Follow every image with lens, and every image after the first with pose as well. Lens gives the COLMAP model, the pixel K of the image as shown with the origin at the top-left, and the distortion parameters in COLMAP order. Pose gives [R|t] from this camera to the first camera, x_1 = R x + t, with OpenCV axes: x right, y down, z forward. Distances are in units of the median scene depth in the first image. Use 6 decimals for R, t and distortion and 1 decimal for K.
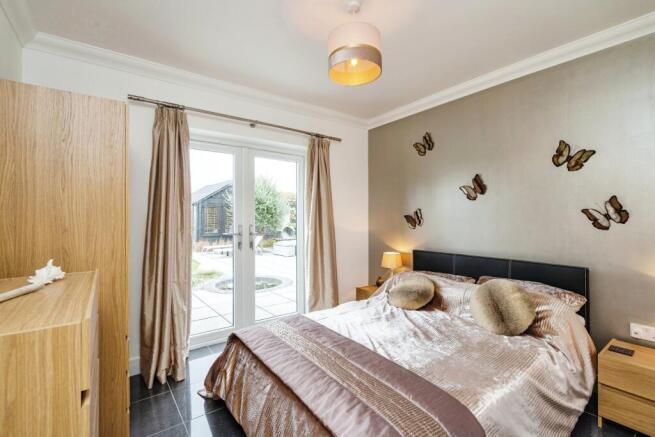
lens RADIAL K [[293.6, 0, 327.9], [0, 293.6, 209.3], [0, 0, 1]] dist [-0.000488, -0.000090]
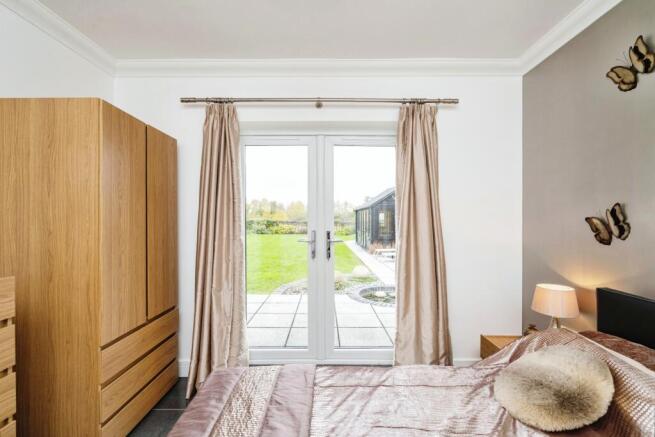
lens RADIAL K [[296.7, 0, 327.5], [0, 296.7, 218.5], [0, 0, 1]] dist [0.001167, 0.000469]
pose [[0.800177, -0.001875, -0.599761, 0.224091], [0.014865, 0.999750, 0.016707, 0.007023], [0.599579, -0.022284, 0.800005, 0.329544]]
